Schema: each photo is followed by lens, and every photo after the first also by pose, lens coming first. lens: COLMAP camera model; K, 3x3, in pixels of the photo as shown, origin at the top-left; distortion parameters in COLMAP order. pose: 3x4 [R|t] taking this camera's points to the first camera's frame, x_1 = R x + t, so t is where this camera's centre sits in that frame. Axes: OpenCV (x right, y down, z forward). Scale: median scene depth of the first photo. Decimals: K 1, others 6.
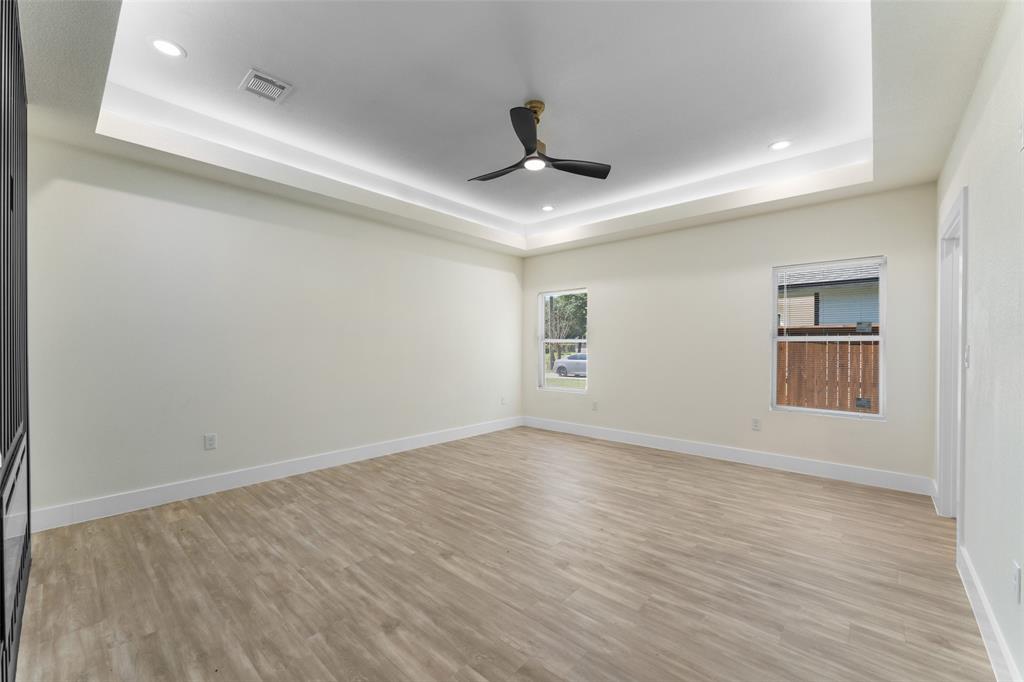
lens RADIAL K [[412.3, 0, 510.3], [0, 412.3, 345.4], [0, 0, 1]] dist [-0.002034, -0.001144]
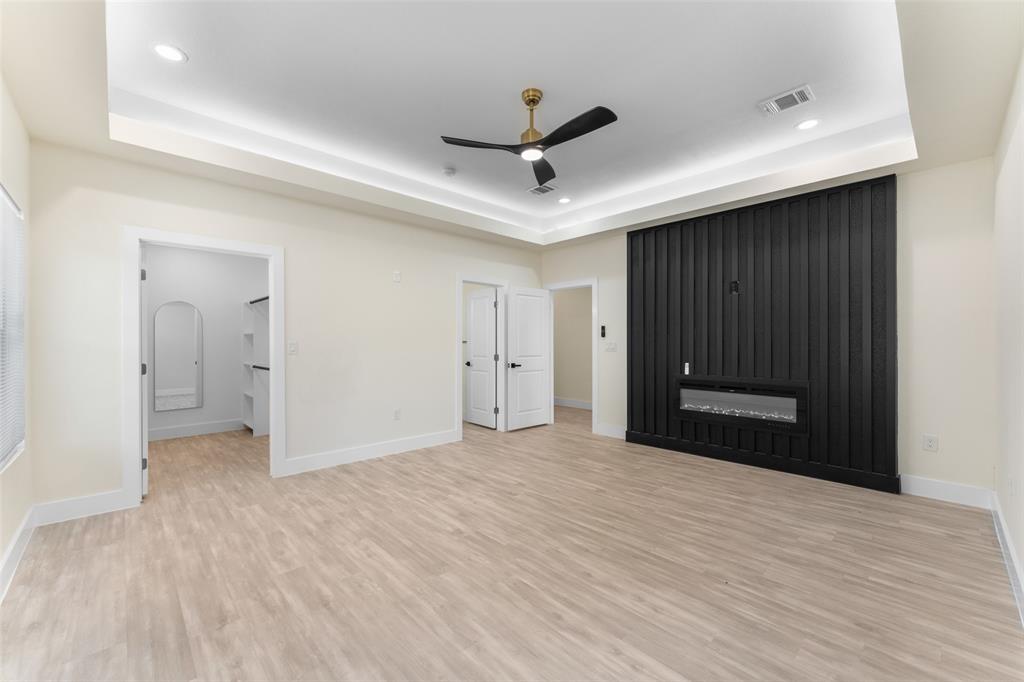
lens RADIAL K [[412.3, 0, 513.2], [0, 412.3, 343.0], [0, 0, 1]] dist [-0.002034, -0.001144]
pose [[-0.997067, -0.001814, 0.076510, 0.028519], [-0.001746, 0.999998, 0.000946, 0.001949], [-0.076512, 0.000810, -0.997068, 1.919773]]
